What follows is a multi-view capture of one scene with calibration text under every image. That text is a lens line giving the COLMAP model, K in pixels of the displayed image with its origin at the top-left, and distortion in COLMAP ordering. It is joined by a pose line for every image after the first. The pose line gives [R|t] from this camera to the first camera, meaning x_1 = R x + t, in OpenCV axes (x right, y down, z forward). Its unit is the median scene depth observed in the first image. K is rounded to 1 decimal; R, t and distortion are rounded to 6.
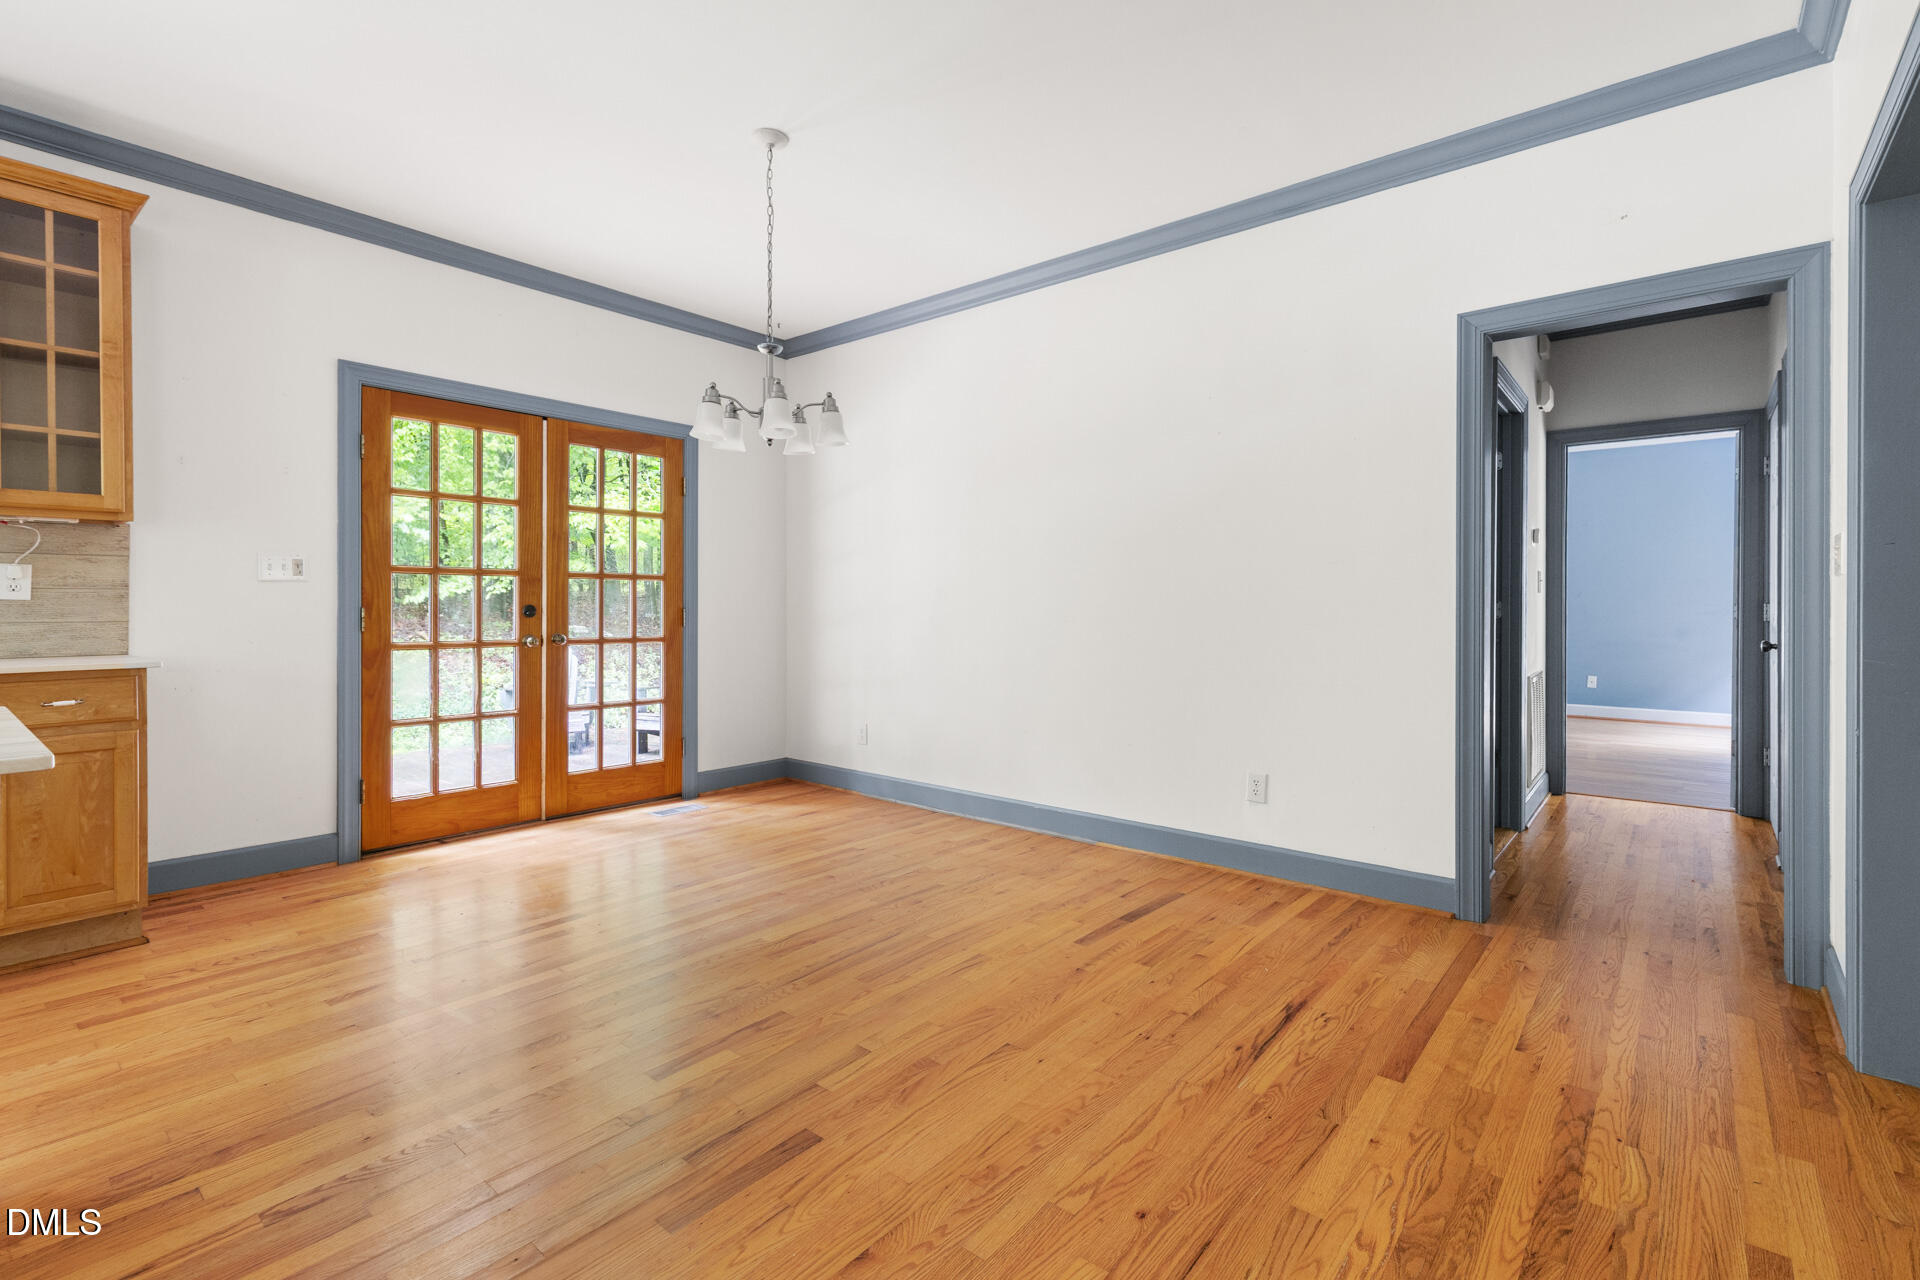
lens RADIAL K [[872.4, 0, 967.2], [0, 872.4, 612.9], [0, 0, 1]] dist [0.007488, -0.000062]
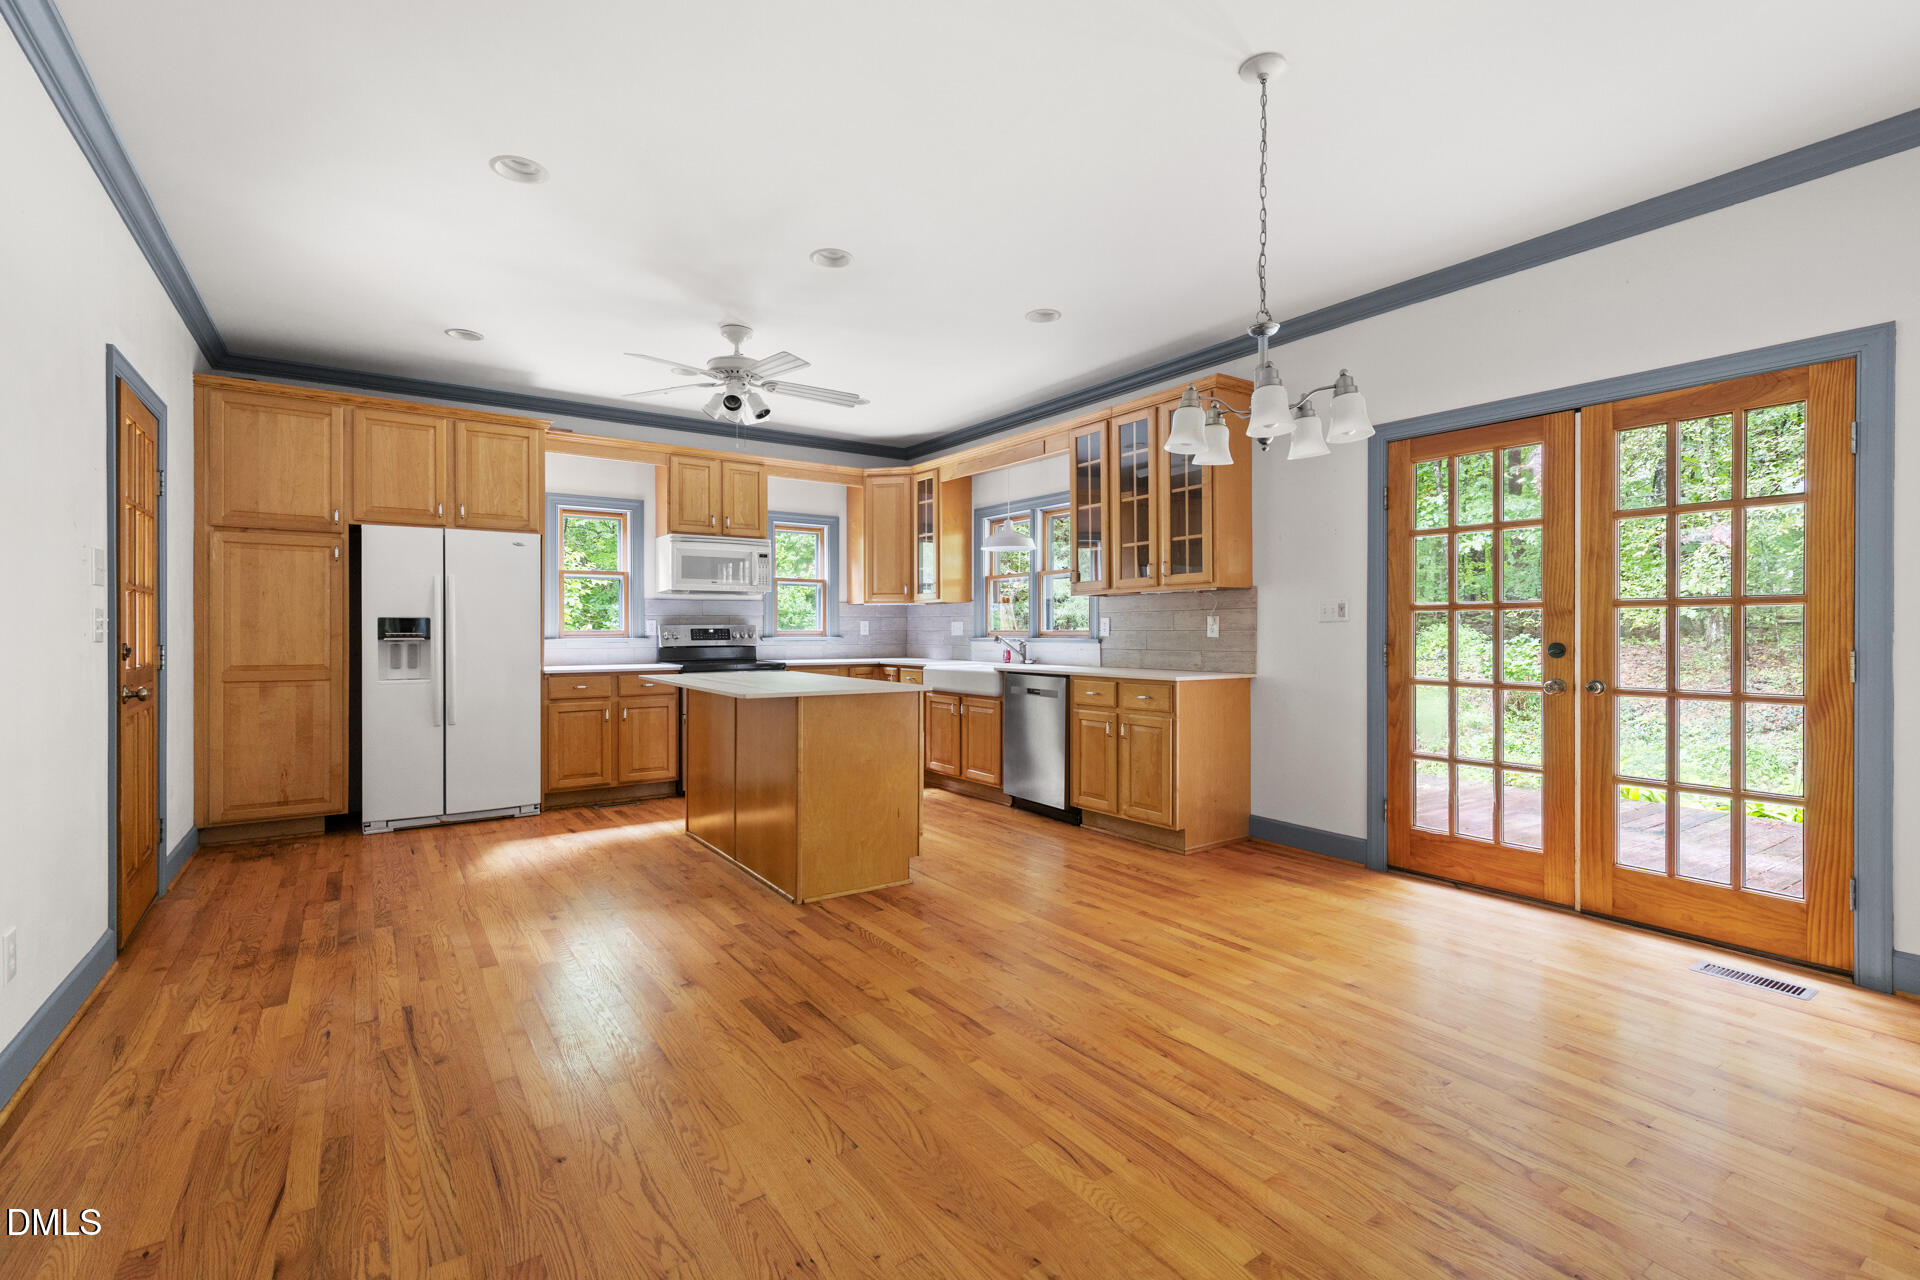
lens RADIAL K [[872.4, 0, 967.2], [0, 872.4, 612.9], [0, 0, 1]] dist [0.007488, -0.000062]
pose [[-0.274643, -0.020836, -0.961321, 0.529261], [-0.006478, 0.999783, -0.019818, -0.020195], [0.961525, 0.000785, -0.274718, 0.809693]]
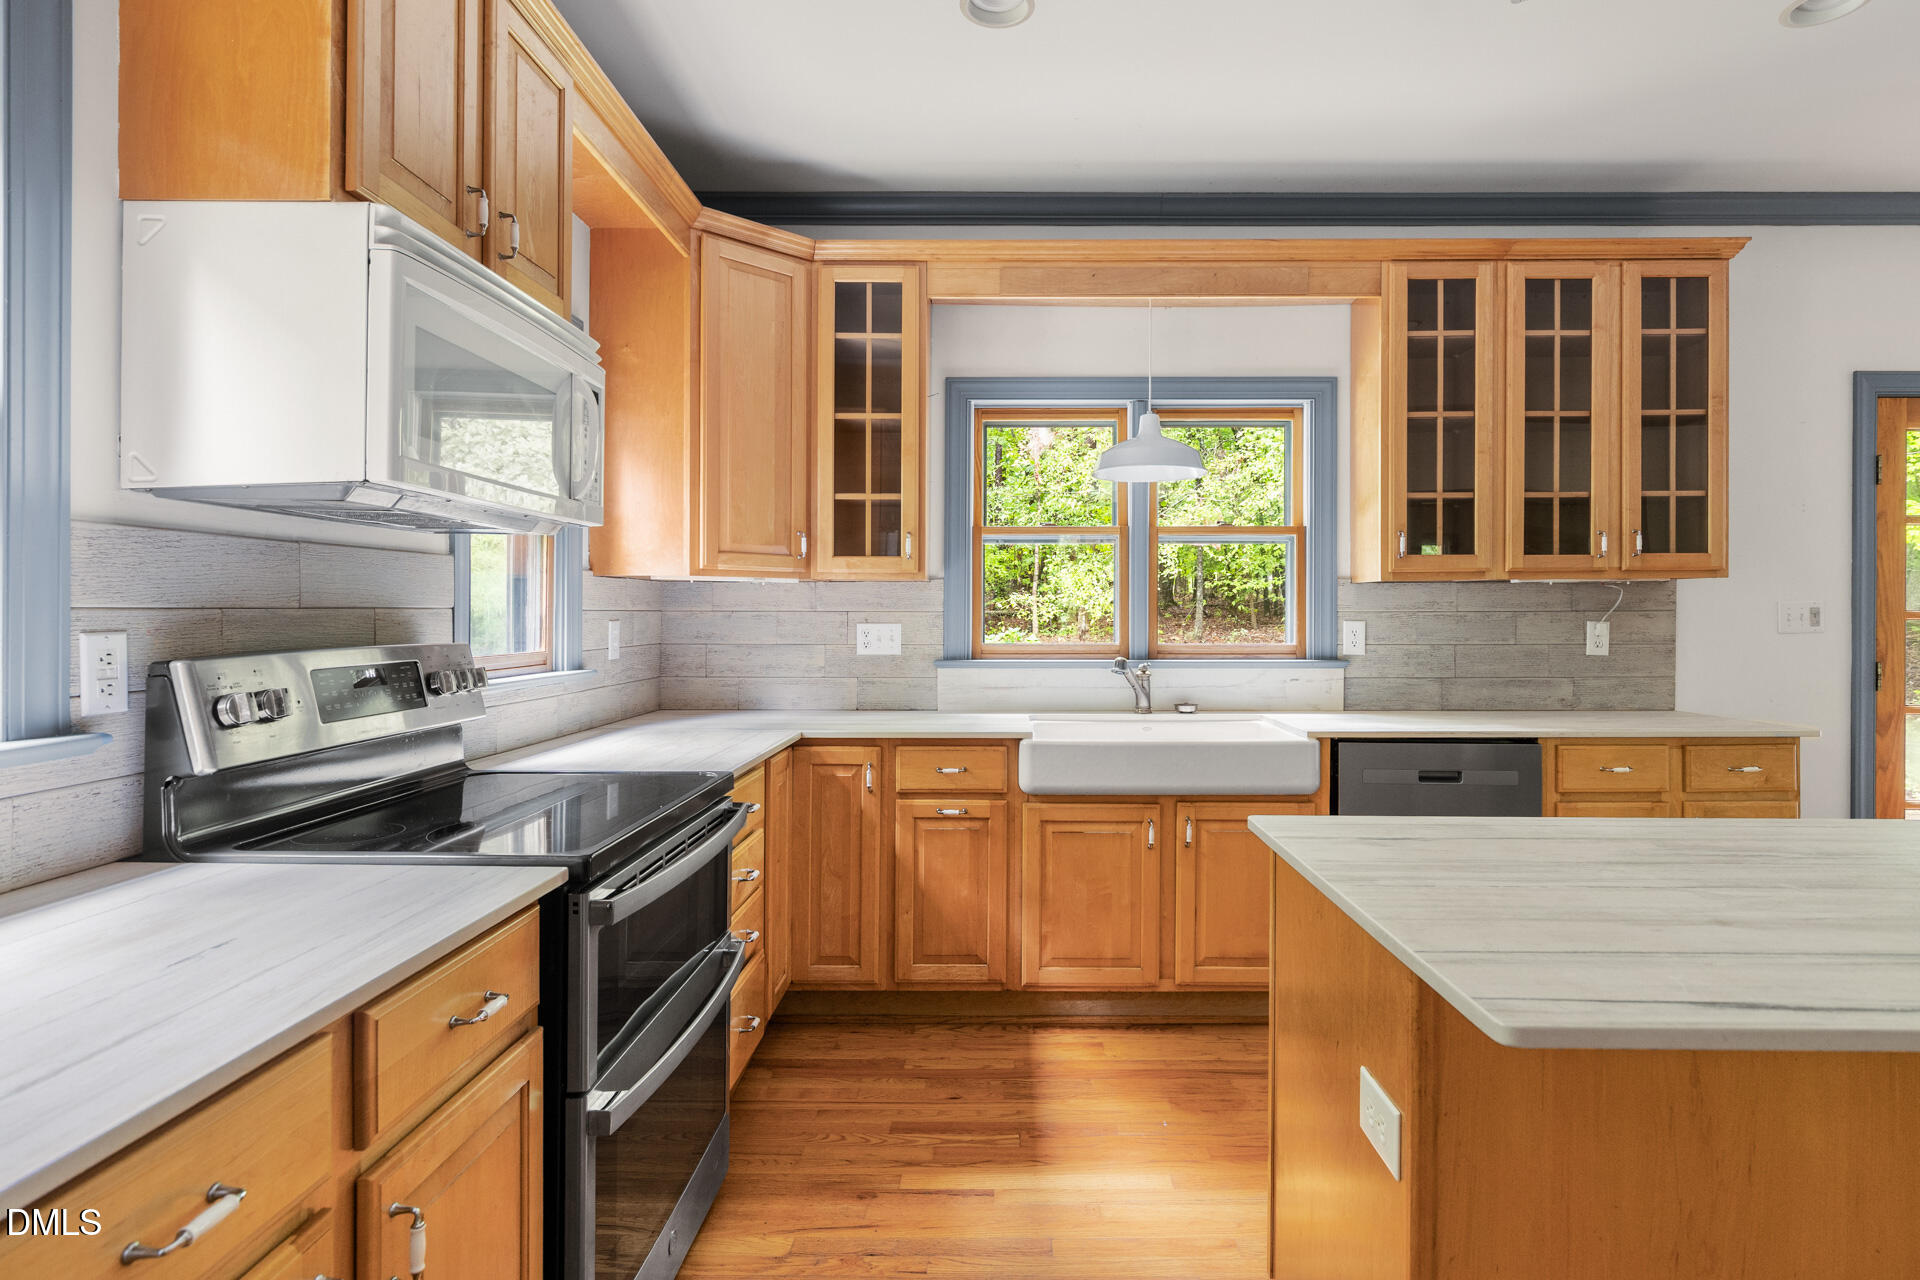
lens RADIAL K [[1010.4, 0, 968.1], [0, 1010.4, 608.6], [0, 0, 1]] dist [0.002249, 0.000797]
pose [[0.624648, -0.003747, -0.780898, -0.487684], [-0.005685, 0.999940, -0.009345, -0.044577], [0.780886, 0.010277, 0.624589, -0.282924]]
